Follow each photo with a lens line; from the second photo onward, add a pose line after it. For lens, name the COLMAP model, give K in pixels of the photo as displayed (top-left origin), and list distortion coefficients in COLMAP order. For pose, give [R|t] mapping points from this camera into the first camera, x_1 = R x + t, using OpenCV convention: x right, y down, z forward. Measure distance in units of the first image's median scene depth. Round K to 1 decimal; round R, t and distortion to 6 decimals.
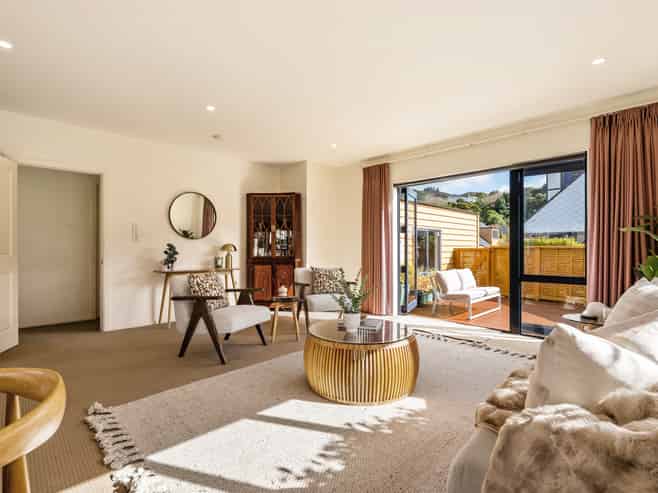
lens RADIAL K [[331.8, 0, 330.1], [0, 331.8, 248.7], [0, 0, 1]] dist [-0.003342, 0.000278]
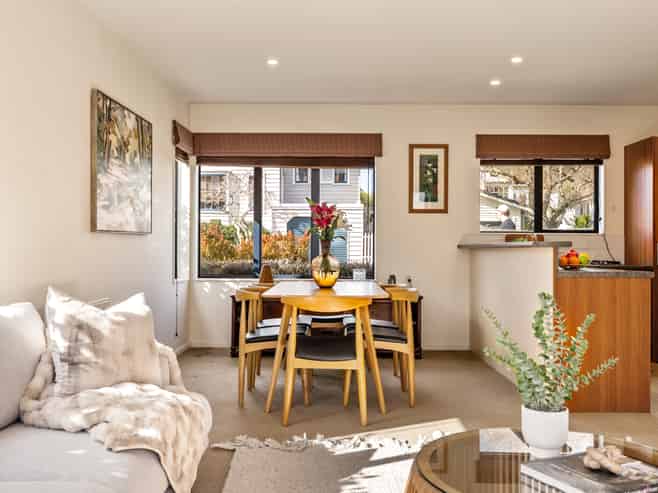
lens RADIAL K [[649.9, 0, 328.4], [0, 649.9, 245.1], [0, 0, 1]] dist [0.010040, 0.000000]
pose [[-0.717138, -0.008583, -0.696879, 0.498494], [-0.011137, 0.999938, -0.000854, 0.005941], [0.696843, 0.007149, -0.717188, 0.895139]]
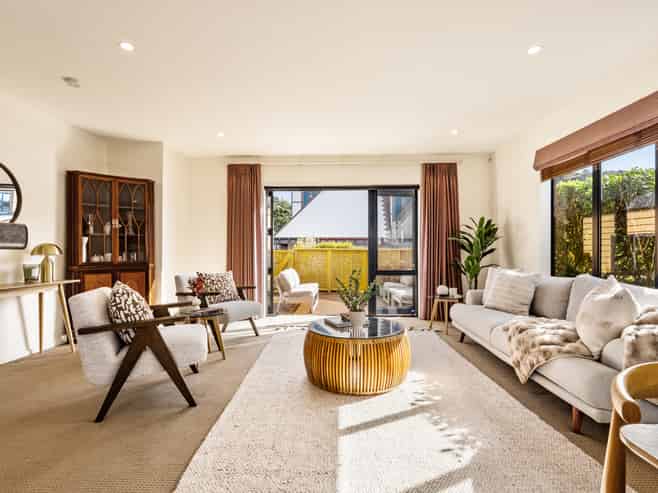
lens RADIAL K [[331.8, 0, 329.8], [0, 331.8, 248.3], [0, 0, 1]] dist [-0.003342, 0.000278]
pose [[0.712544, 0.003445, 0.701619, -0.481791], [0.002664, 0.999967, -0.007616, 0.000332], [-0.701623, 0.007297, 0.712511, 0.193792]]
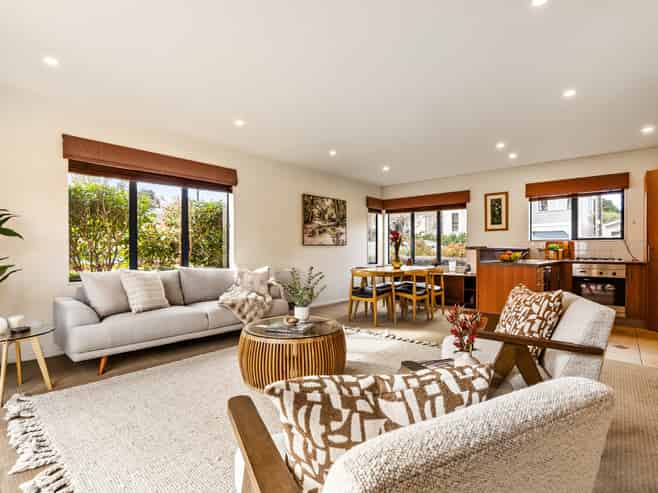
lens RADIAL K [[331.8, 0, 331.7], [0, 331.8, 248.3], [0, 0, 1]] dist [-0.003342, 0.000278]
pose [[-0.997957, 0.000349, -0.063889, 0.014973], [0.000148, 0.999995, 0.003161, -0.004195], [0.063890, 0.003145, -0.997952, 1.363264]]
